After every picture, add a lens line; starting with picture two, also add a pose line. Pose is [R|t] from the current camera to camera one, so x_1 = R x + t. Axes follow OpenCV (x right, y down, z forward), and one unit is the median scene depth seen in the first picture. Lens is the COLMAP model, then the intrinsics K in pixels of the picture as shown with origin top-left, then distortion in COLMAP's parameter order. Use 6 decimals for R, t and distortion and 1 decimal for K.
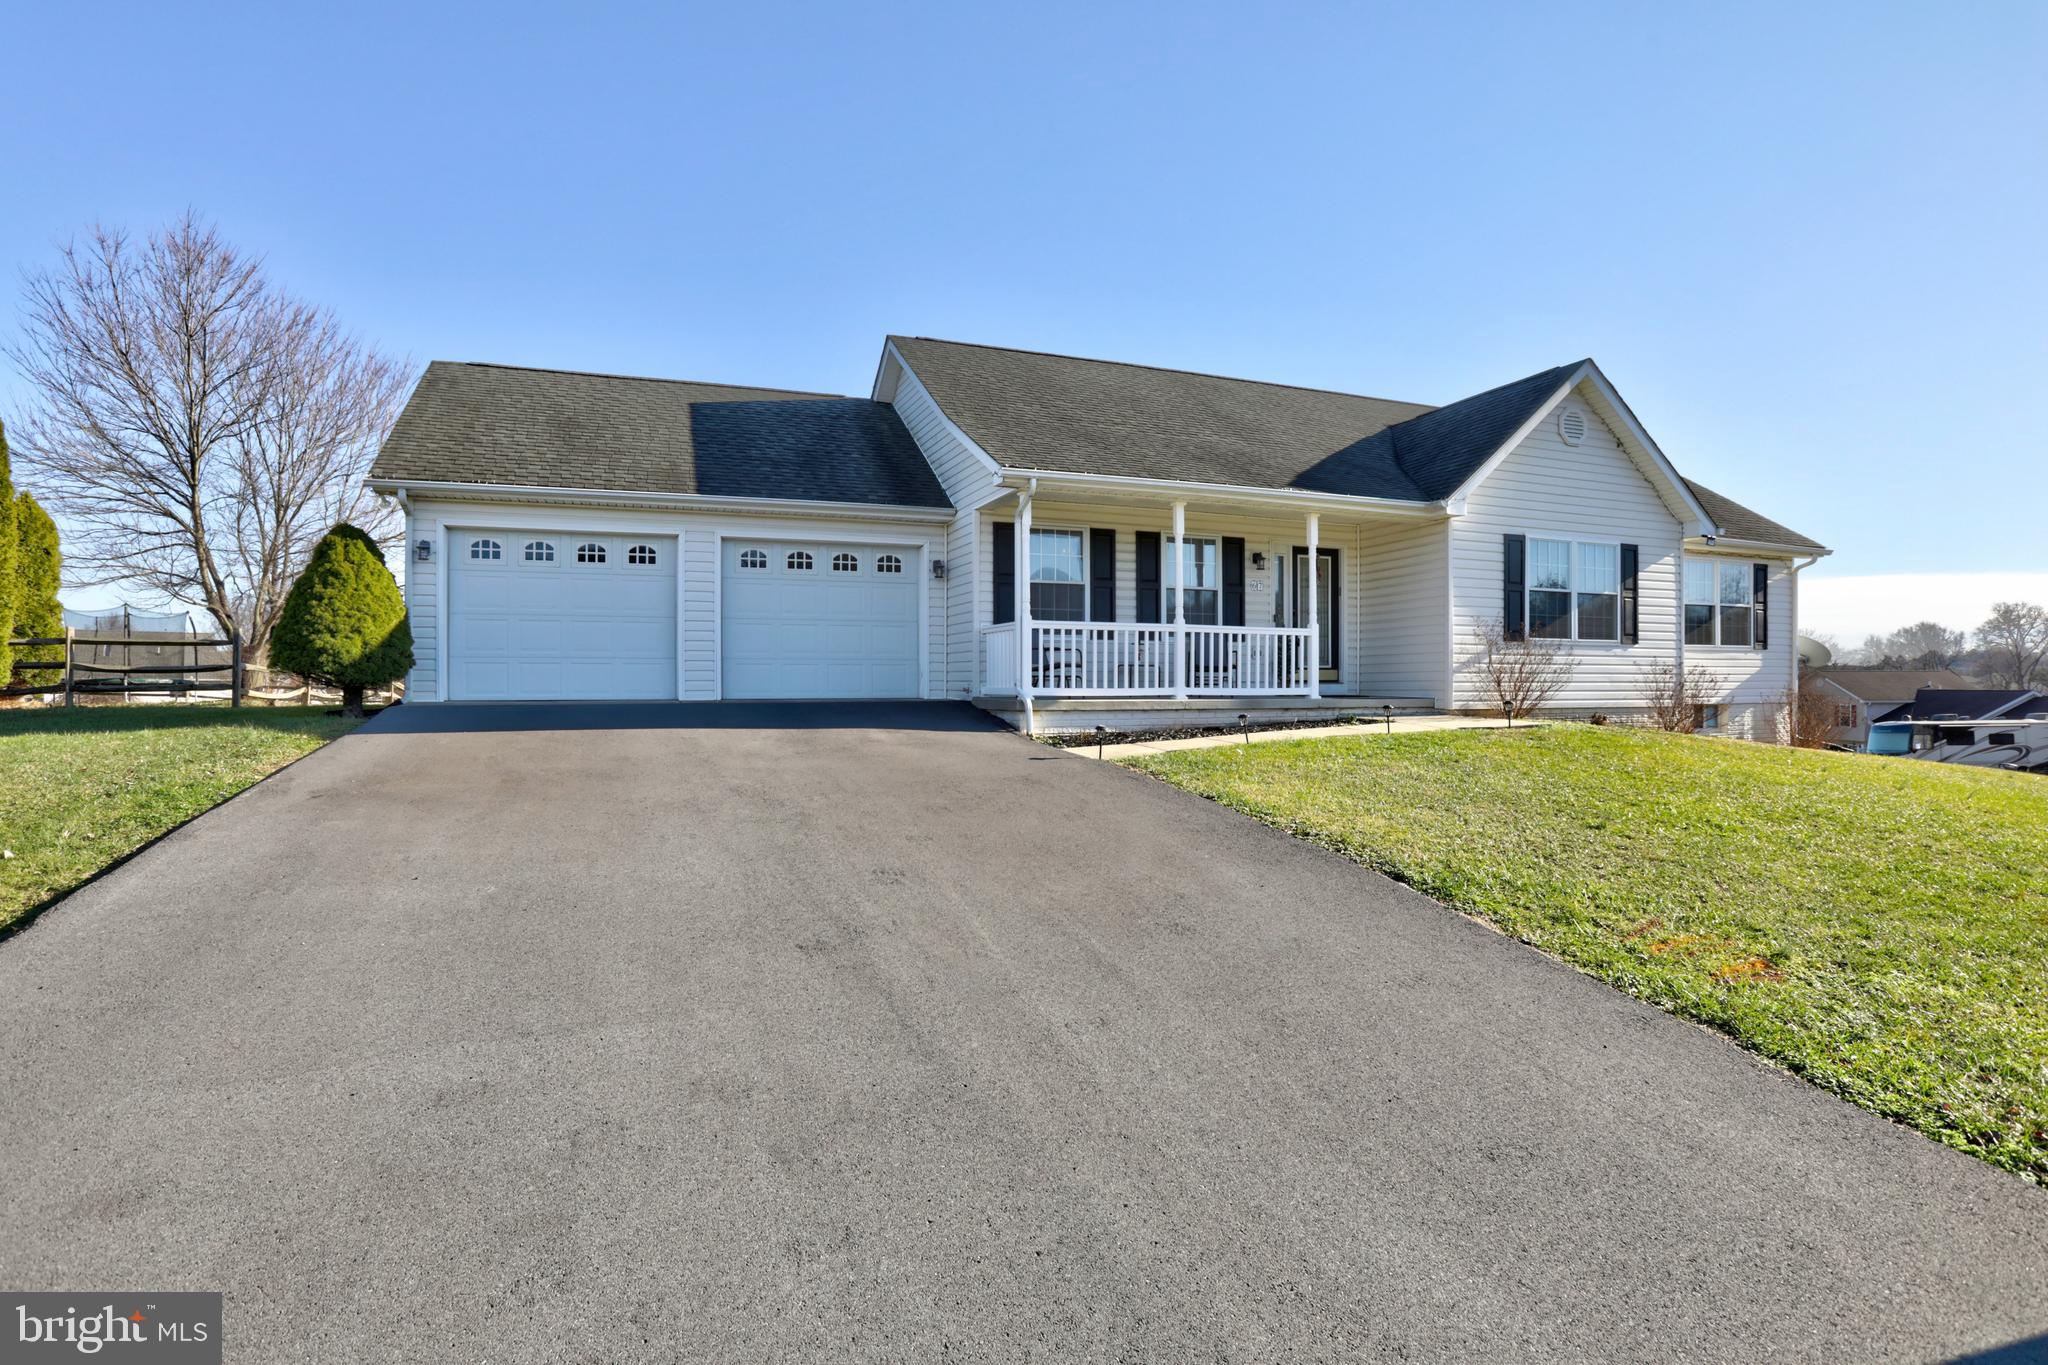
lens RADIAL K [[943.1, 0, 1013.3], [0, 943.1, 687.5], [0, 0, 1]] dist [-0.063081, 0.027279]
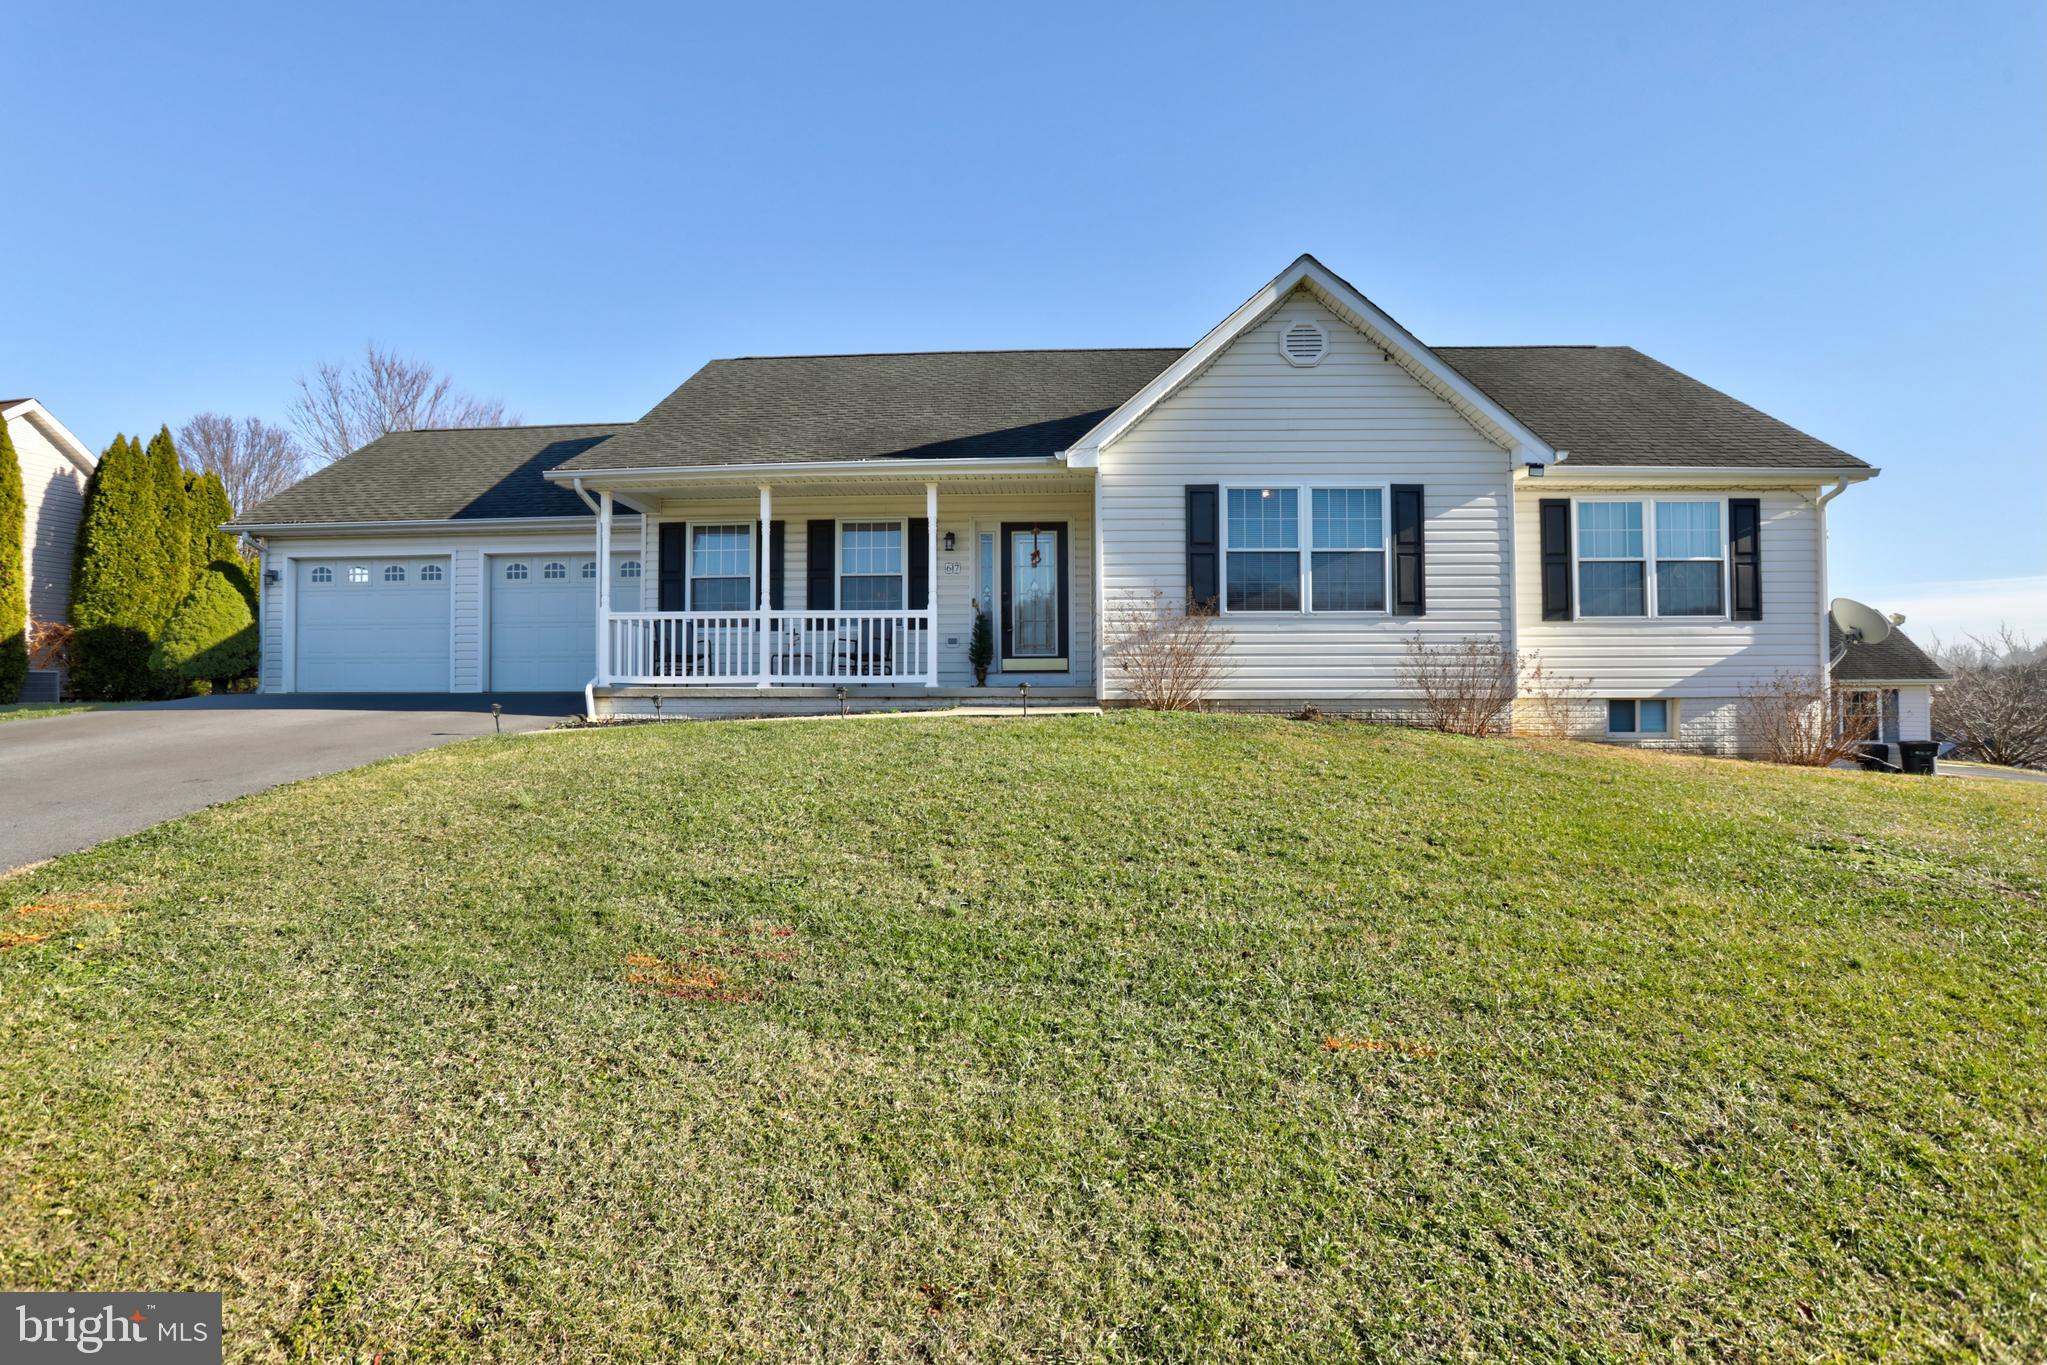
lens RADIAL K [[887.8, 0, 1028.7], [0, 887.8, 690.7], [0, 0, 1]] dist [-0.081146, 0.048999]
pose [[0.926765, -0.005819, -0.375597, 0.690695], [0.001268, 0.999923, -0.012363, 0.024713], [0.375640, 0.010981, 0.926700, 0.230291]]
